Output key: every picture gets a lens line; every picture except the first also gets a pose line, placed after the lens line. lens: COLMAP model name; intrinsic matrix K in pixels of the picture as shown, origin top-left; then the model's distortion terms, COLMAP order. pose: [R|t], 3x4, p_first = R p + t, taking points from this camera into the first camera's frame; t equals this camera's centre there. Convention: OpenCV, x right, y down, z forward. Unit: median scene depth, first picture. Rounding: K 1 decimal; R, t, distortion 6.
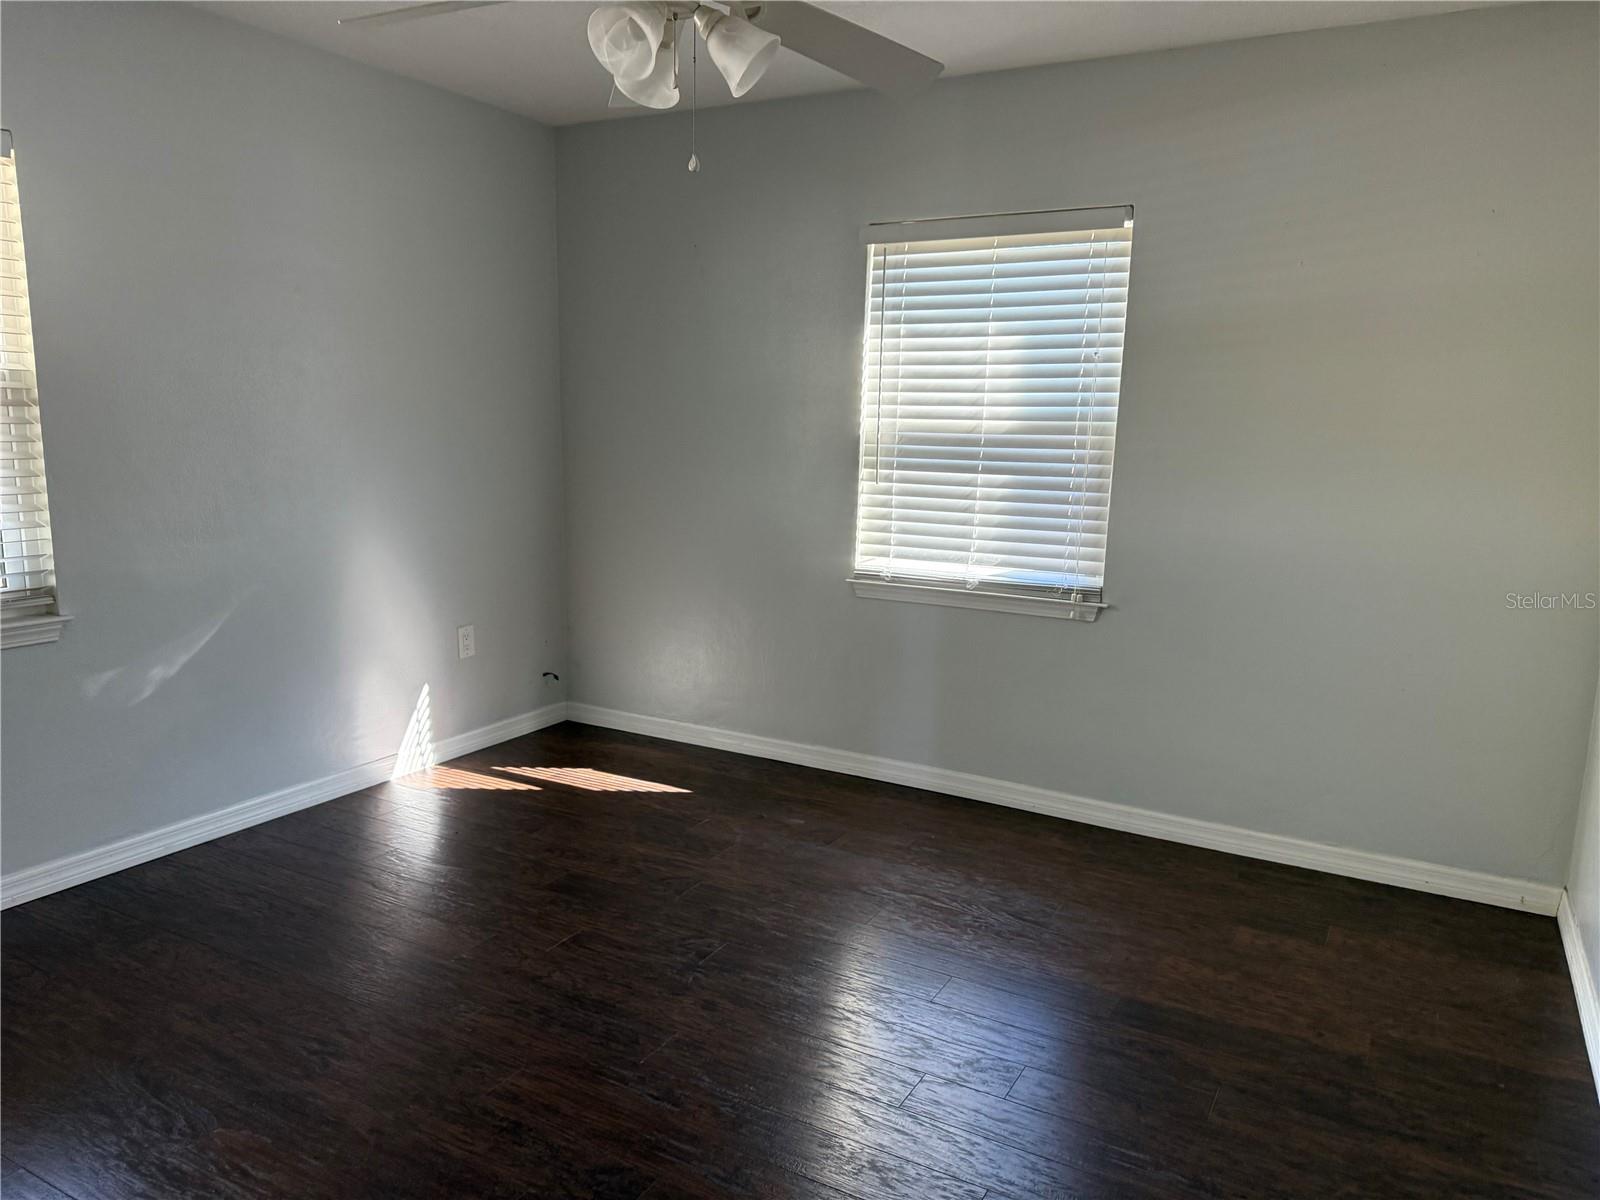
lens RADIAL K [[1114.3, 0, 793.1], [0, 1114.3, 601.7], [0, 0, 1]] dist [0.090277, -0.126204]
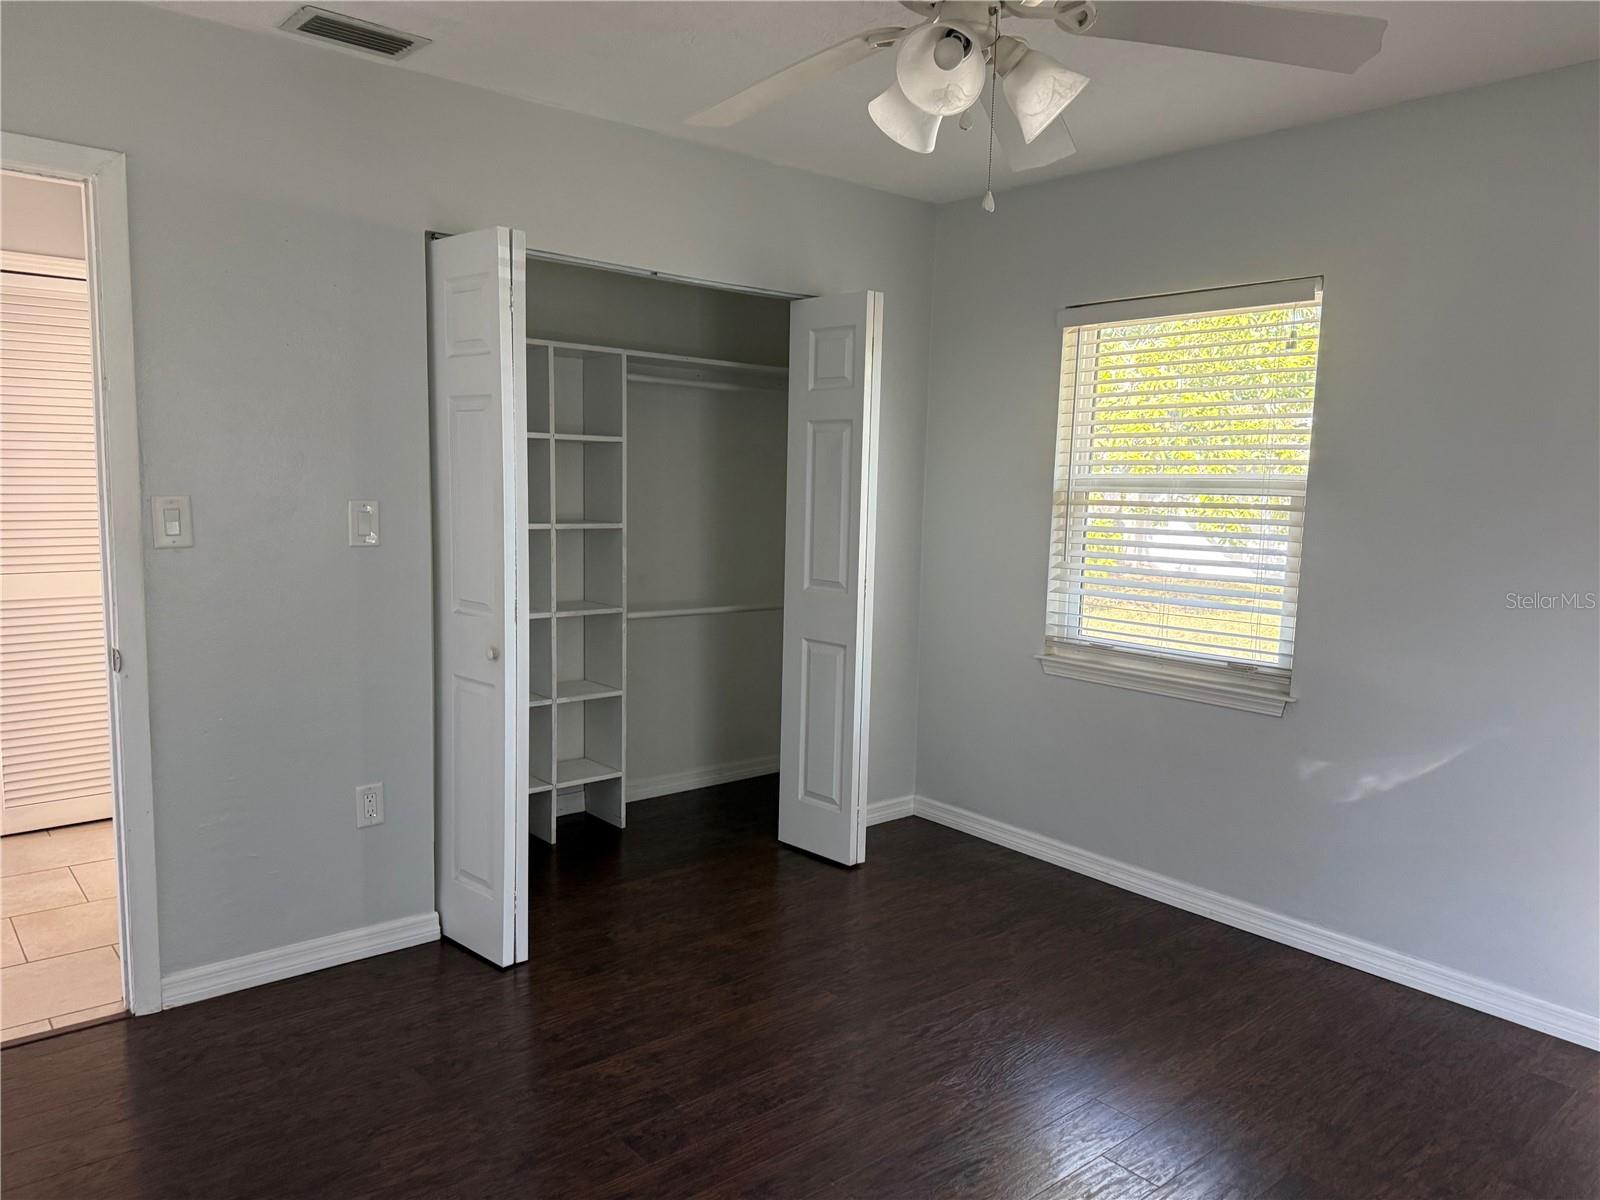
lens RADIAL K [[1114.3, 0, 793.1], [0, 1114.3, 601.7], [0, 0, 1]] dist [0.090277, -0.126204]
pose [[-0.362185, 0.076096, -0.928995, 0.522514], [-0.169081, 0.974764, 0.145764, -0.148884], [0.916643, 0.209869, -0.340178, 0.851908]]
